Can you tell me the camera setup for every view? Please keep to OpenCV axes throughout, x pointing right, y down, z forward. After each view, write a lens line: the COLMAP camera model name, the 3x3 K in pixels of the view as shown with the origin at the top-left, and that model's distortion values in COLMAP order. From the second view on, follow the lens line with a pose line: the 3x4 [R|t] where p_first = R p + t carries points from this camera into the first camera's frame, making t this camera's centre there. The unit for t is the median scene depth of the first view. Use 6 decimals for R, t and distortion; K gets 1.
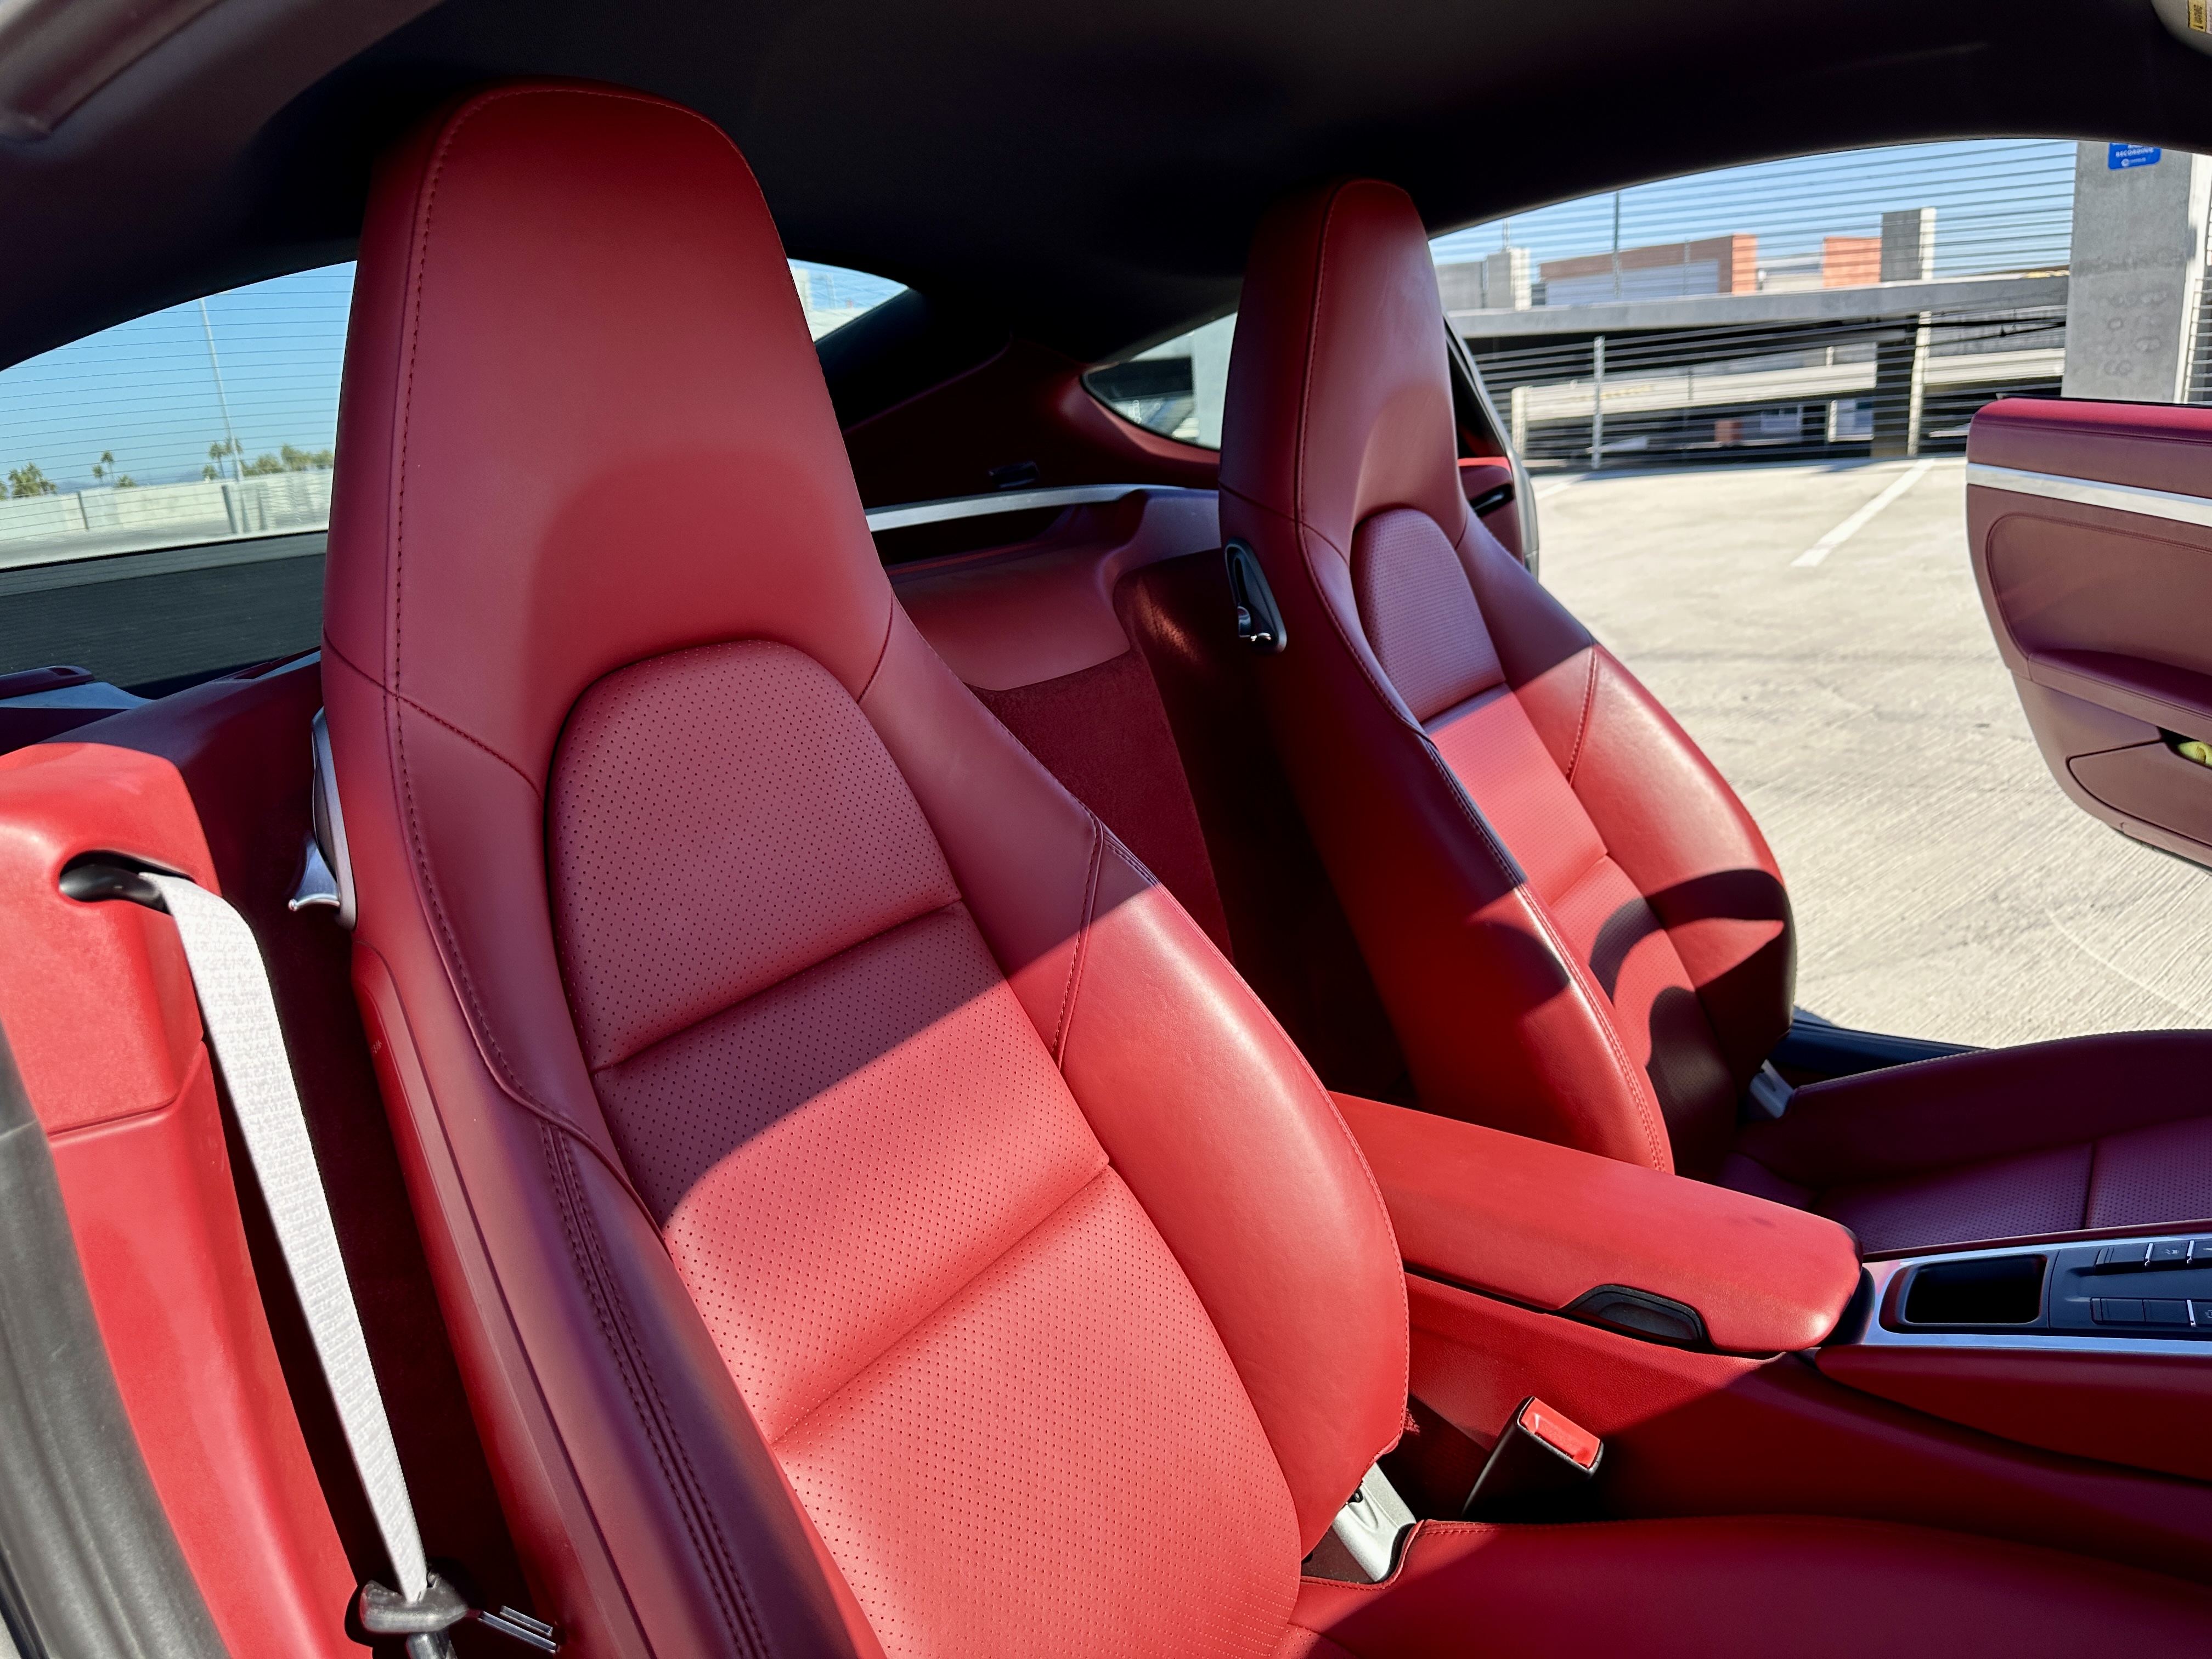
lens RADIAL K [[1614.8, 0, 1106.0], [0, 1614.8, 829.5], [0, 0, 1]] dist [0.004116, 0.003946]
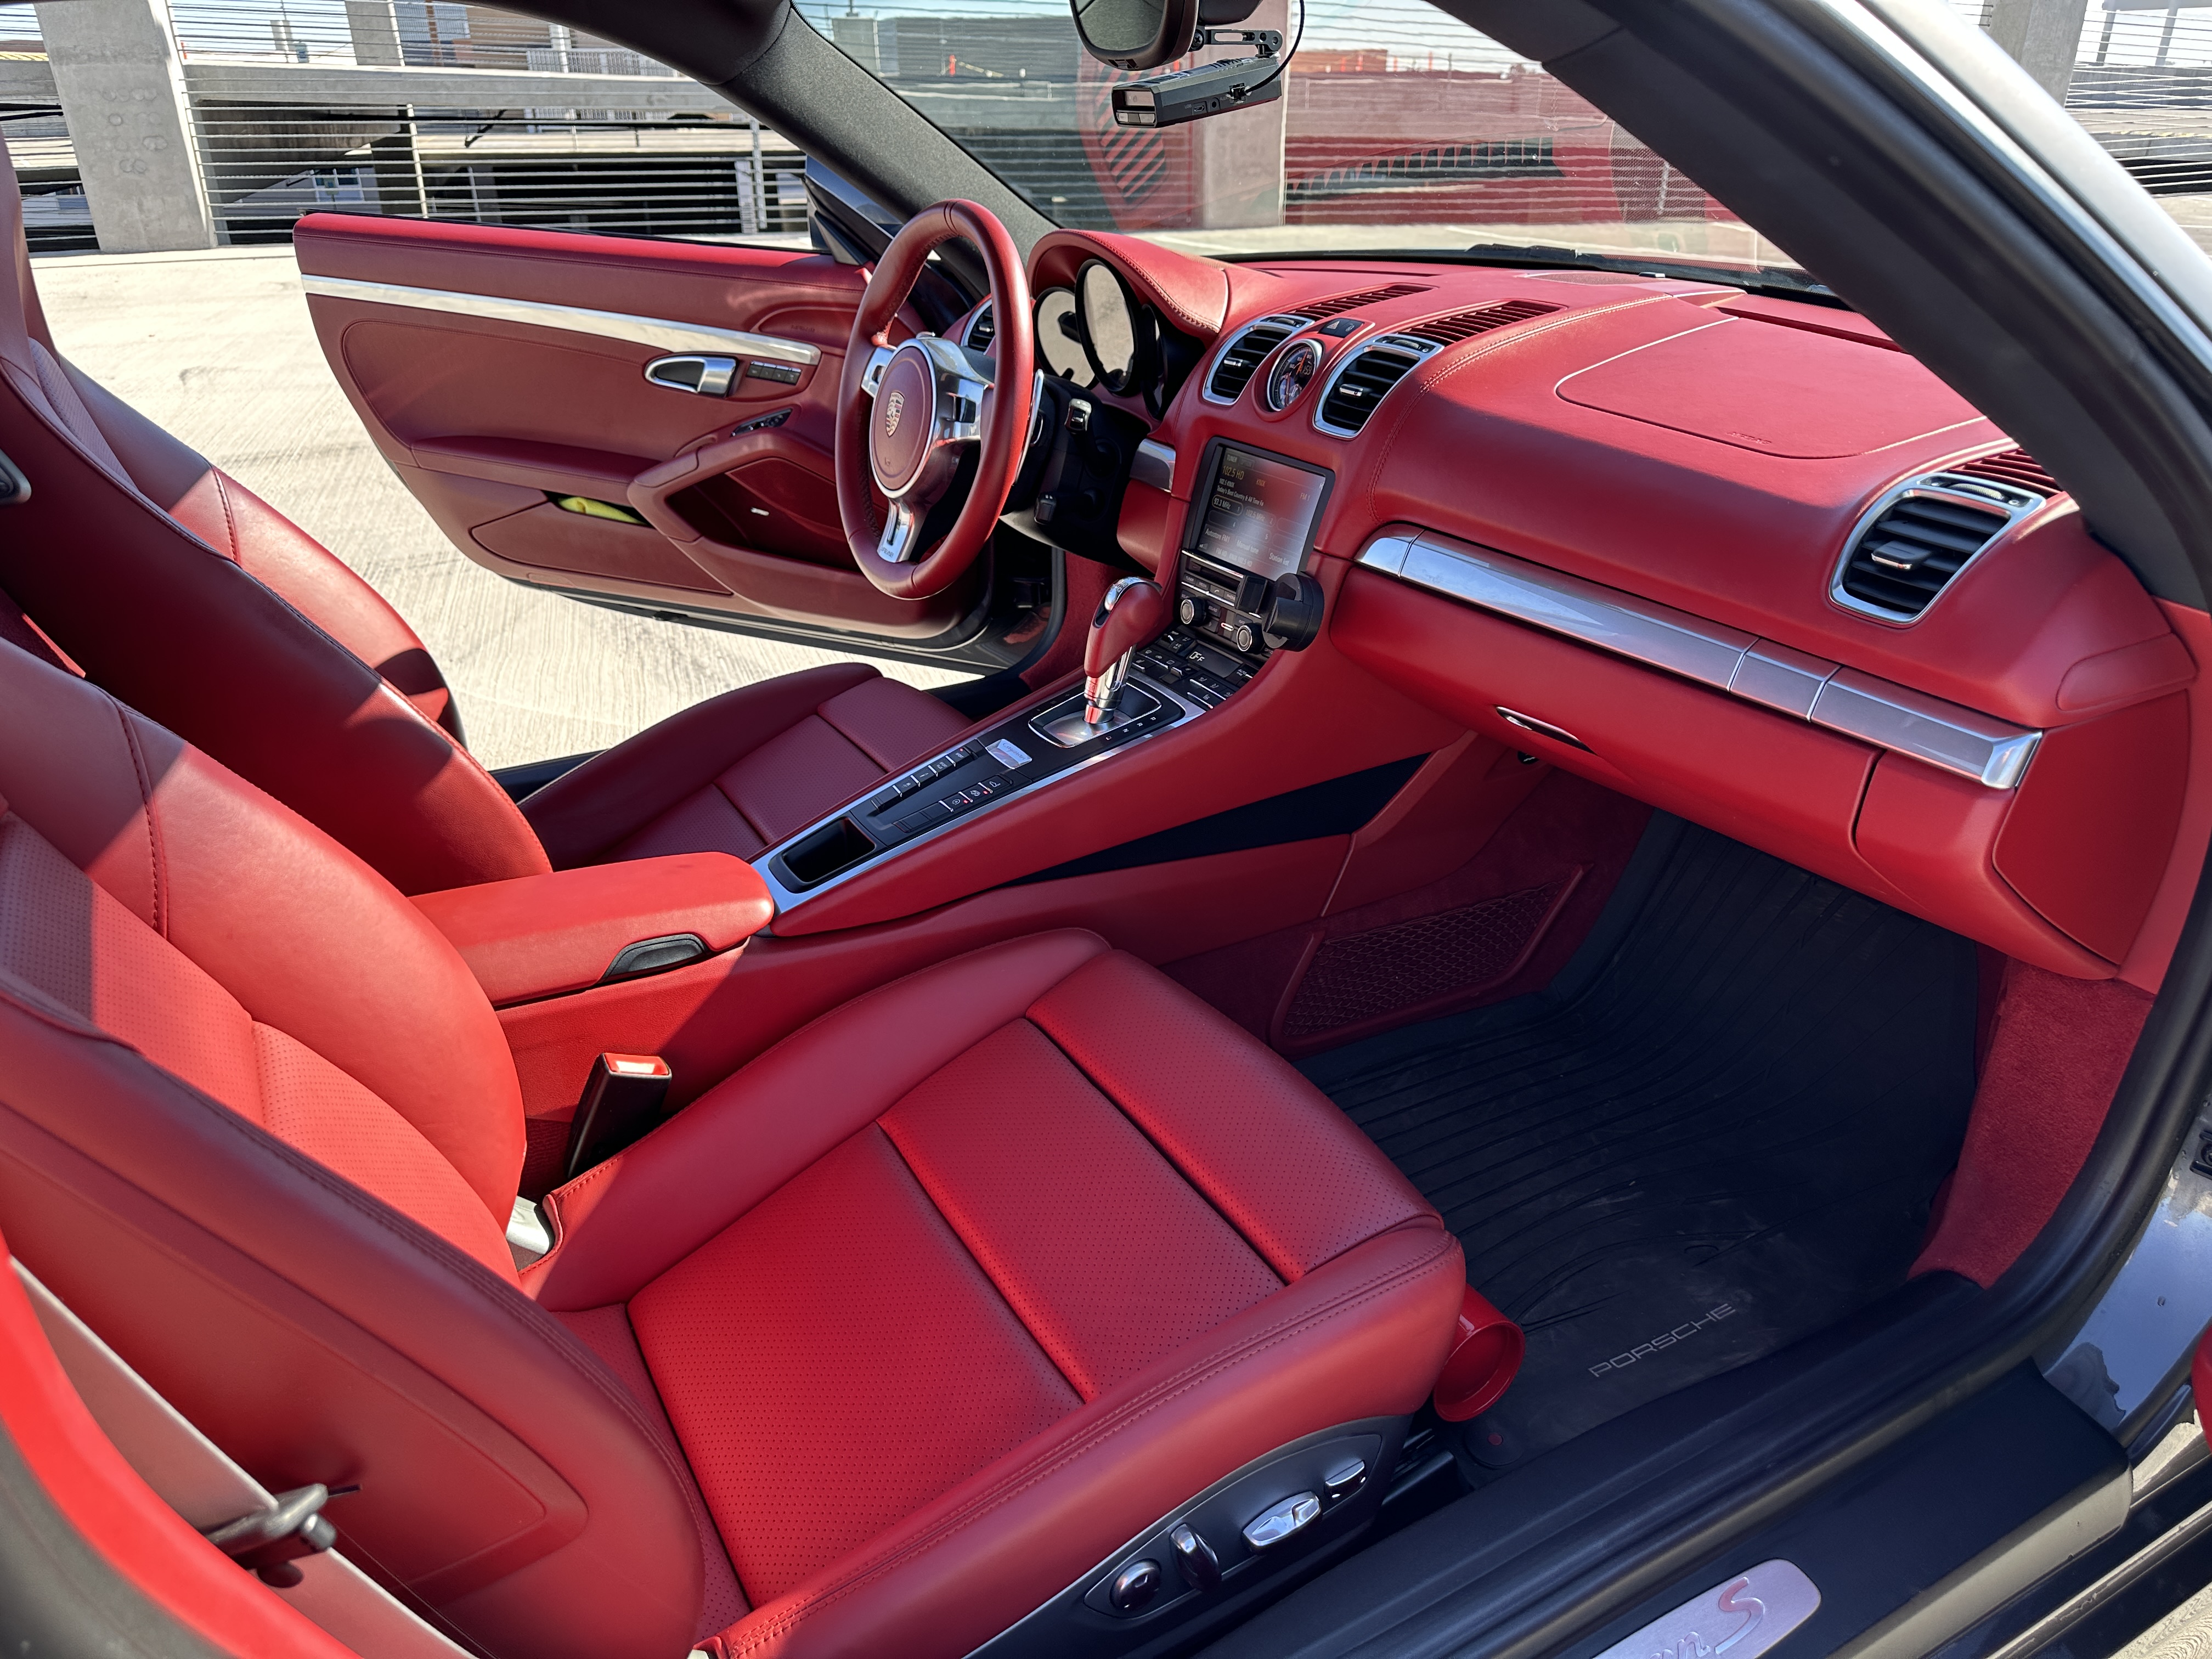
lens RADIAL K [[1614.8, 0, 1106.0], [0, 1614.8, 829.5], [0, 0, 1]] dist [0.004116, 0.003946]
pose [[0.473419, -0.305141, 0.826295, -0.341873], [0.209128, 0.950194, 0.231077, -0.015723], [-0.855652, 0.063405, 0.513653, 0.001828]]
